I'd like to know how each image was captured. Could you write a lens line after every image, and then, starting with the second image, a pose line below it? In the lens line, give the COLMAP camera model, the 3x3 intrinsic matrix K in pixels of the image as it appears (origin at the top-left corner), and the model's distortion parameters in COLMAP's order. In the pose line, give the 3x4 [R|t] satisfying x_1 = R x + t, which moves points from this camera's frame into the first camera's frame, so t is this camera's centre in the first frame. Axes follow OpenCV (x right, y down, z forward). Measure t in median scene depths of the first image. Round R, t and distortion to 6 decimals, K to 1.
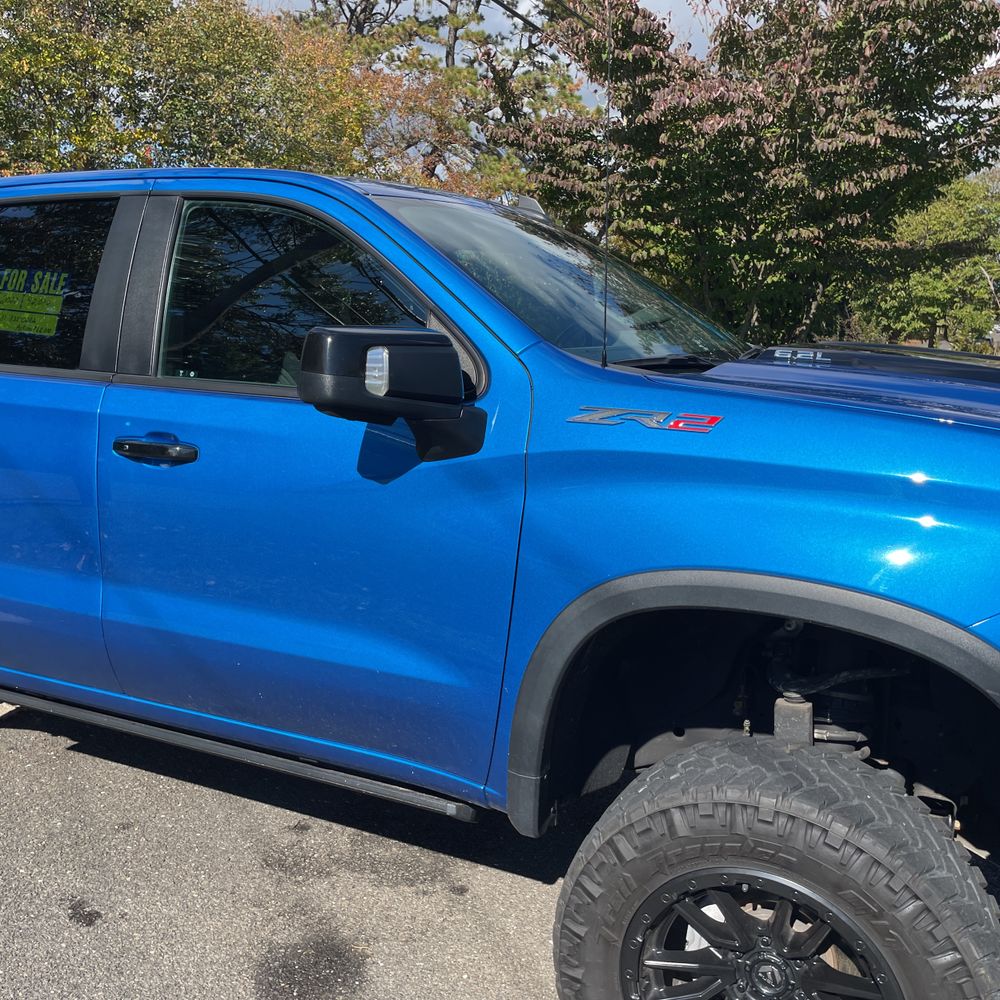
lens RADIAL K [[1006.4, 0, 487.7], [0, 1006.4, 487.6], [0, 0, 1]] dist [0.096481, -0.122459]
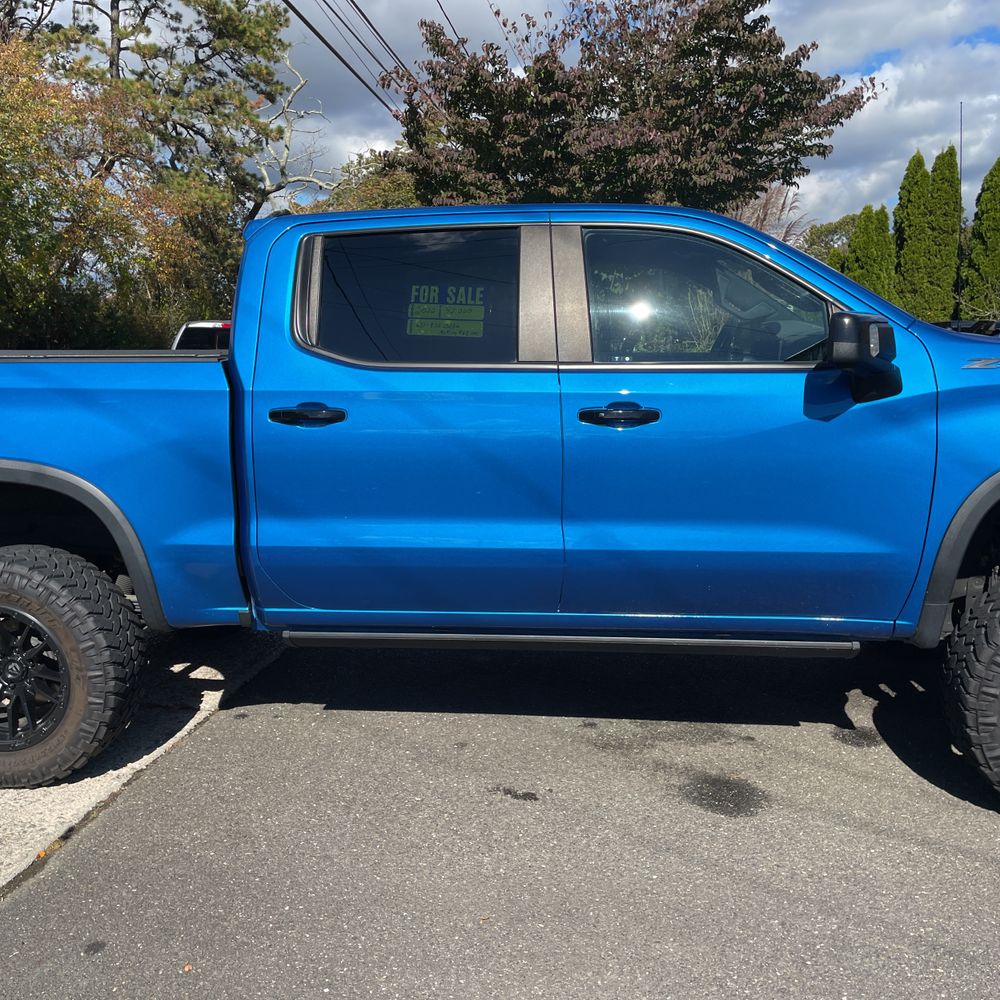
lens RADIAL K [[1006.8, 0, 486.1], [0, 1006.8, 498.3], [0, 0, 1]] dist [0.121679, -0.210780]
pose [[0.937341, -0.087707, 0.337194, -0.387882], [0.089885, 0.995910, 0.009178, 0.017739], [-0.336620, 0.021706, 0.941390, -0.079256]]
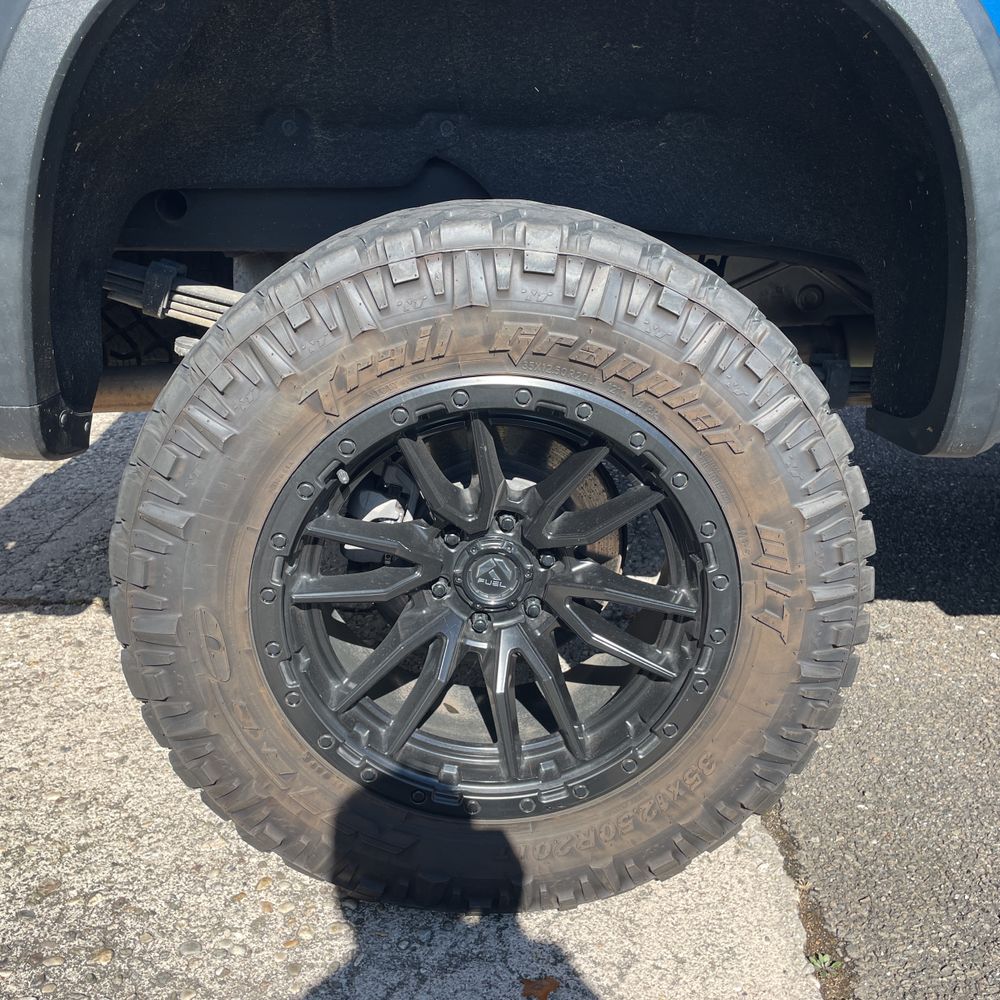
lens RADIAL K [[1007.4, 0, 498.1], [0, 1007.4, 496.7], [0, 0, 1]] dist [0.101565, -0.135186]
pose [[0.884464, -0.173011, 0.433348, -0.539612], [0.095813, 0.976269, 0.194213, 0.044801], [-0.456665, -0.130254, 0.880052, 0.418300]]
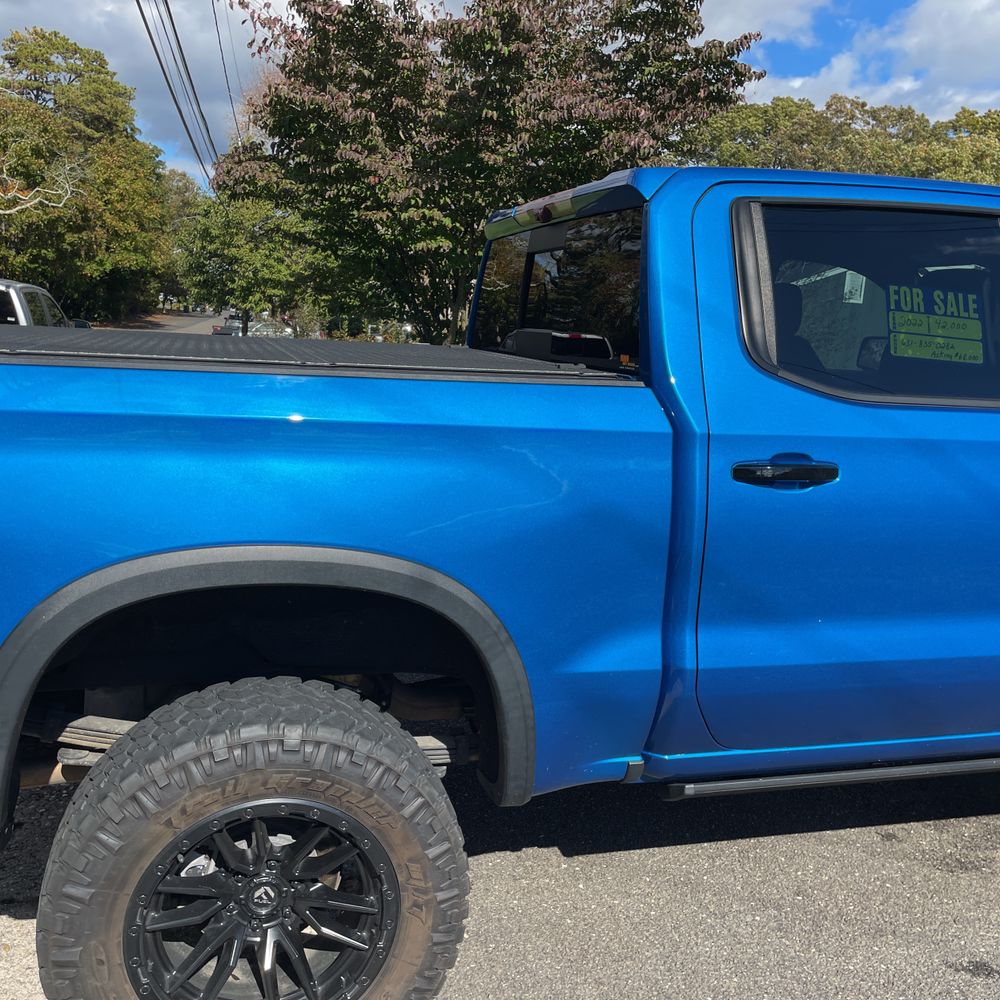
lens RADIAL K [[1013.1, 0, 509.5], [0, 1013.1, 496.0], [0, 0, 1]] dist [0.089920, -0.108307]
pose [[0.740421, -0.102517, 0.664280, -0.615925], [0.081067, 0.994706, 0.063152, -0.055514], [-0.667237, 0.007092, 0.744811, 0.269241]]
